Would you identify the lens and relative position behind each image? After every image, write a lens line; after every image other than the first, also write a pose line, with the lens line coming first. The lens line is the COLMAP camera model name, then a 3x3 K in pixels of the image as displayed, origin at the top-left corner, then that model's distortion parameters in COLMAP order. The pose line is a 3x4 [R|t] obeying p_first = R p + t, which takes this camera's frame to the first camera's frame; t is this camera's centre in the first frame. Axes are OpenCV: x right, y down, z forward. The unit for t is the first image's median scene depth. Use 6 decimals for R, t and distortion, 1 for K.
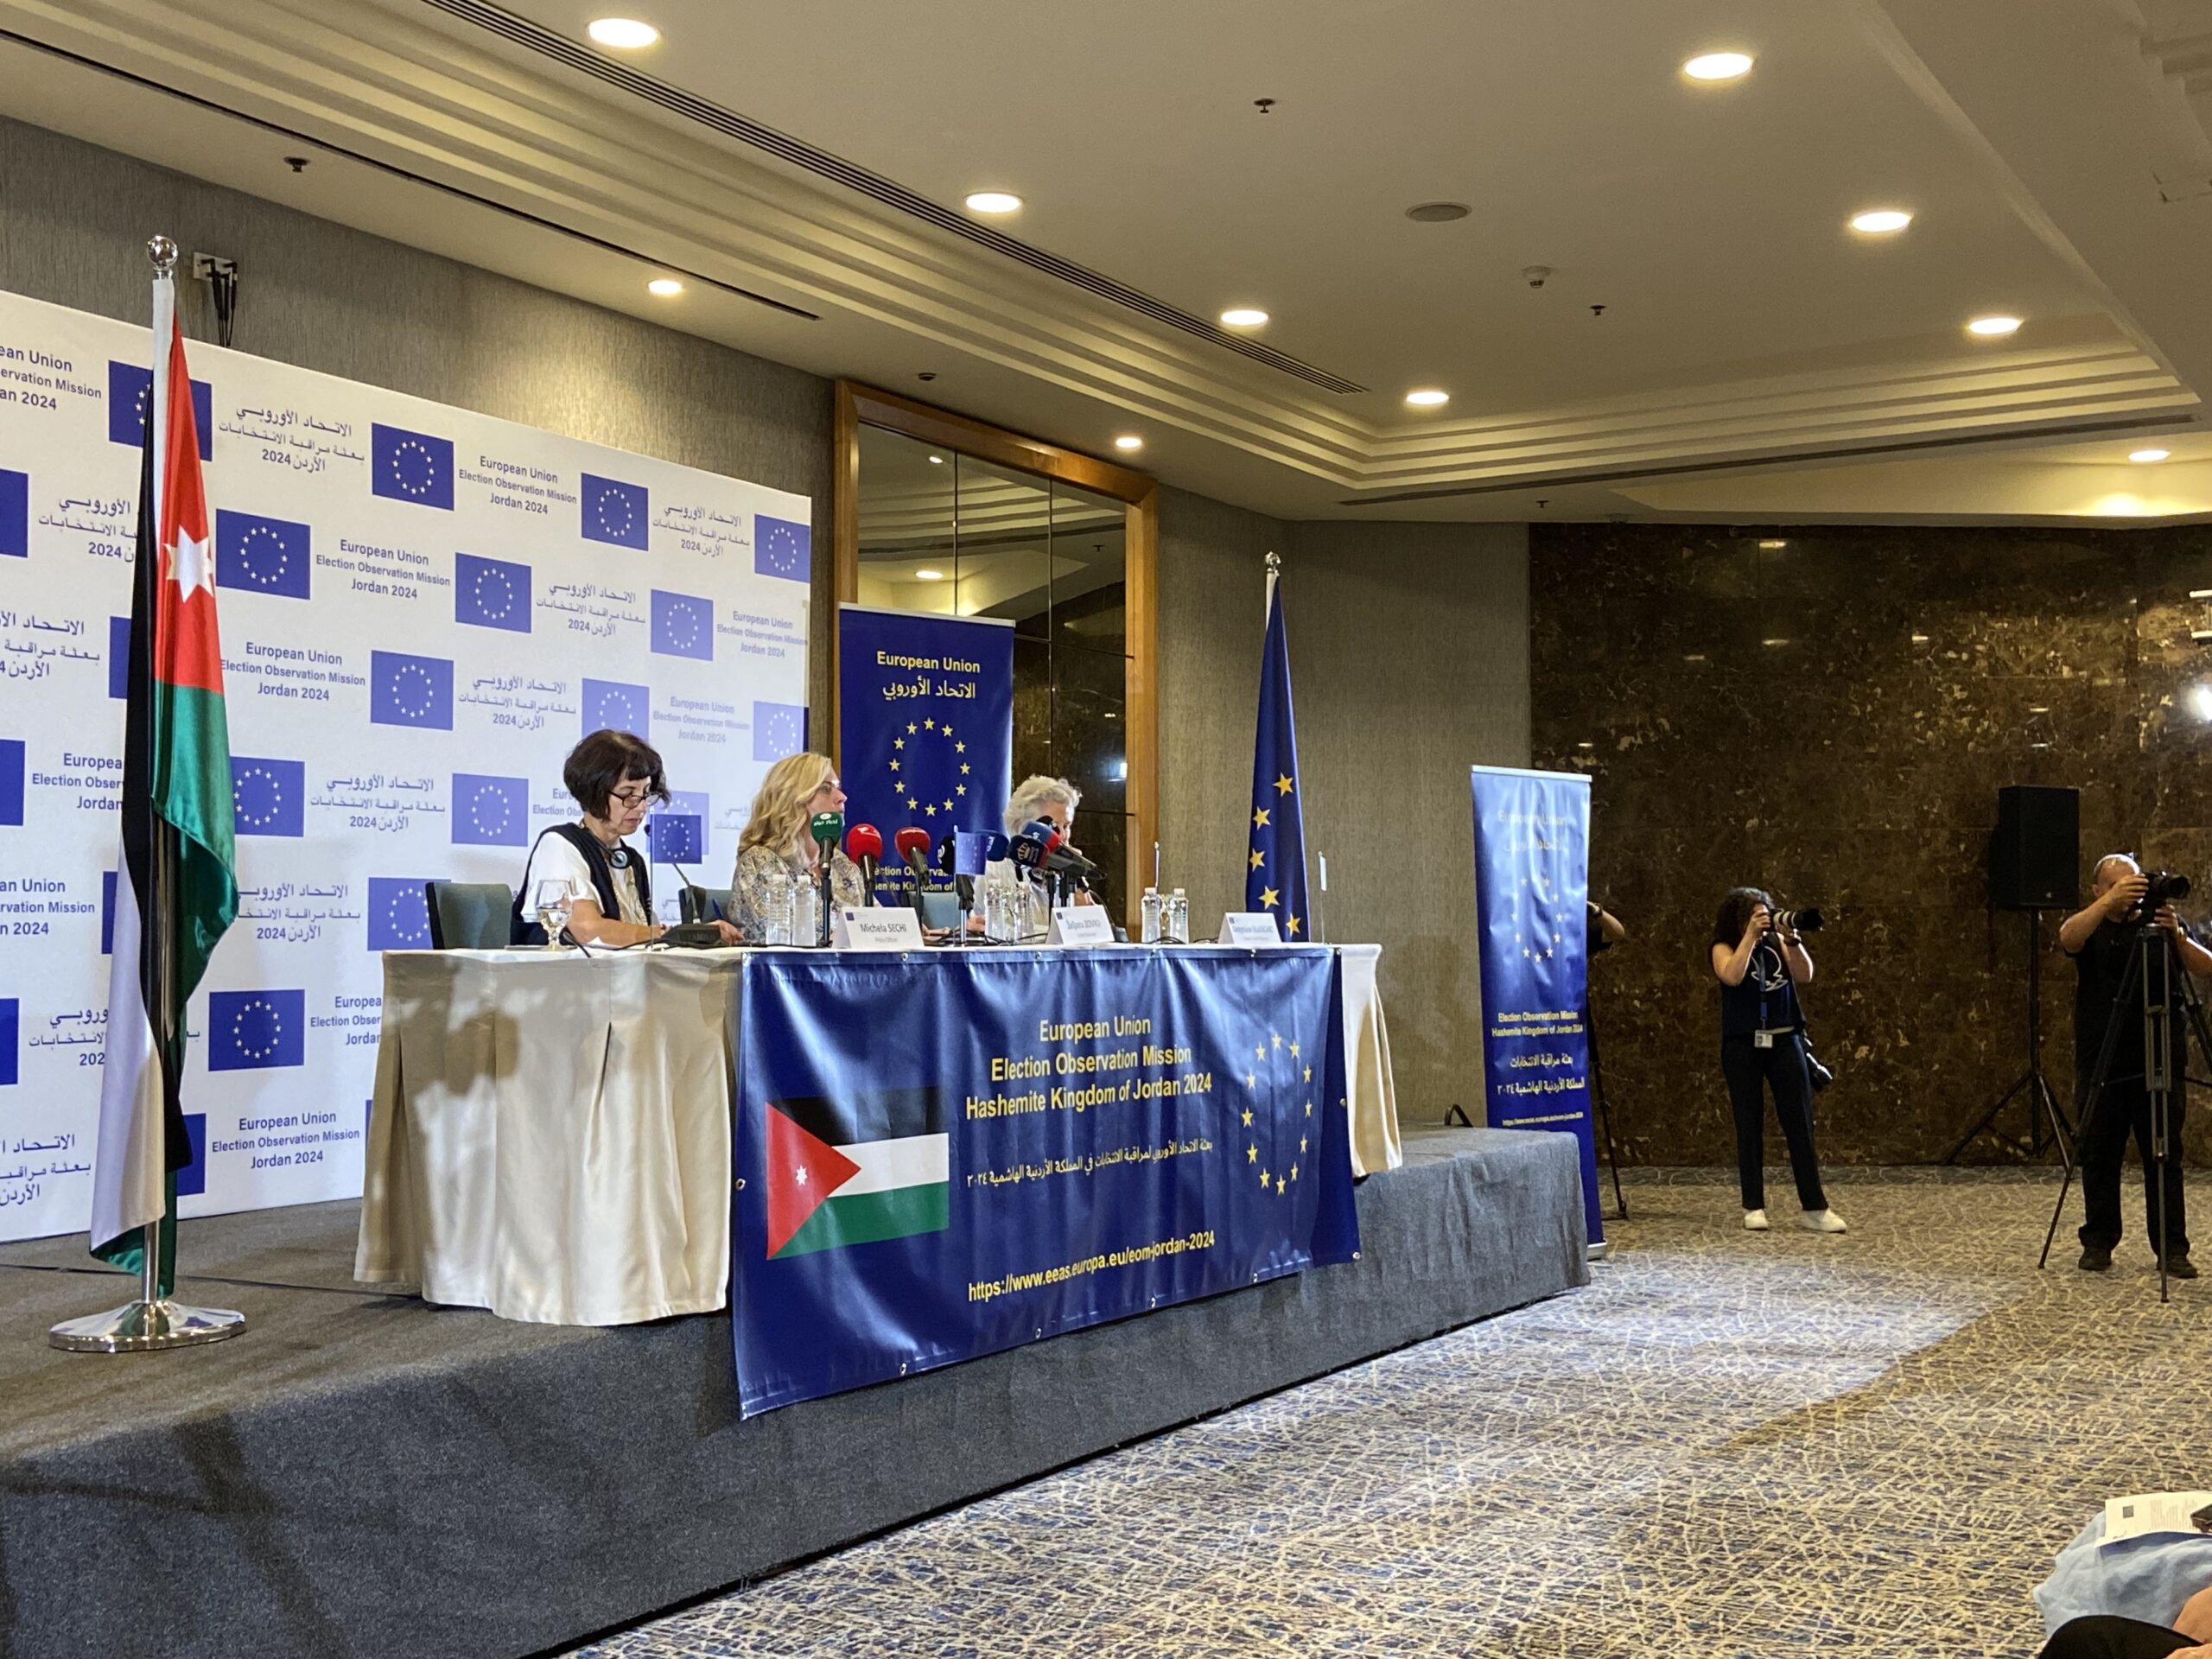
lens RADIAL K [[2414.4, 0, 1106.0], [0, 2414.4, 829.5], [0, 0, 1]] dist [0.061906, 0.007870]
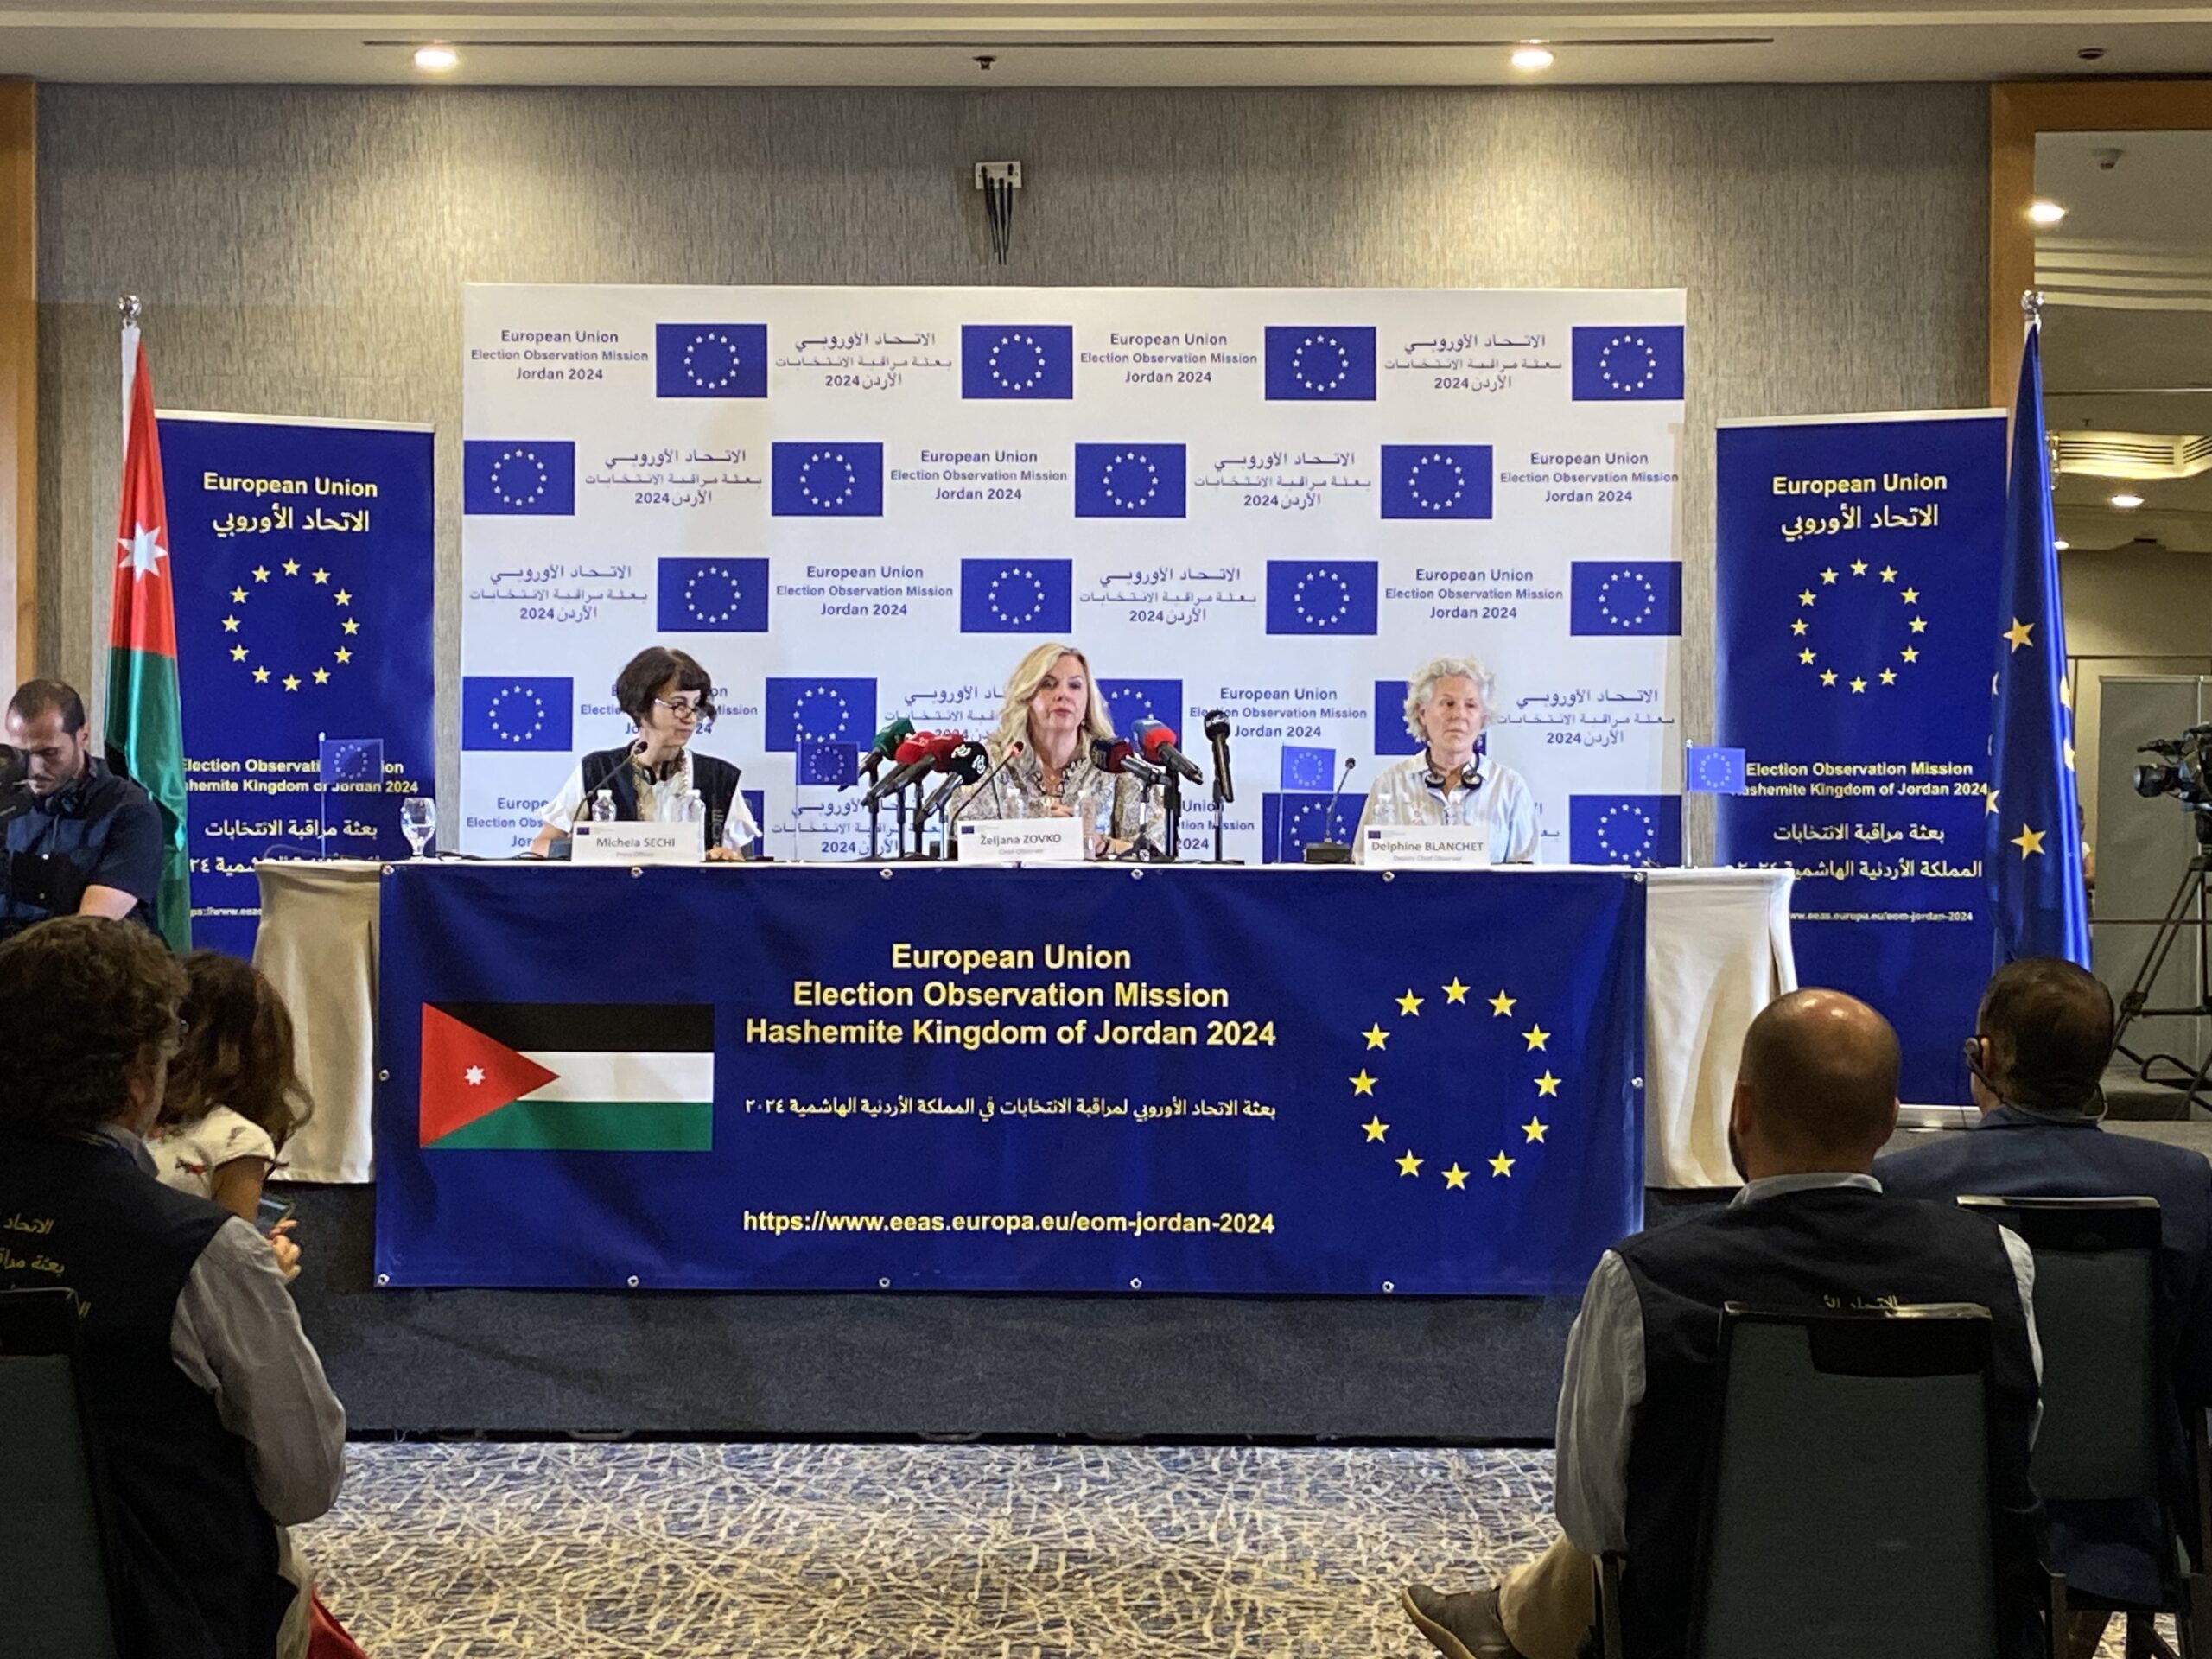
lens RADIAL K [[3539.2, 0, 1106.0], [0, 3539.2, 829.5], [0, 0, 1]] dist [0.106212, -0.035557]
pose [[0.500935, -0.000126, -0.865485, 1.115584], [0.032470, 0.999299, 0.018648, 0.012453], [0.864876, -0.037444, 0.500588, 0.380193]]
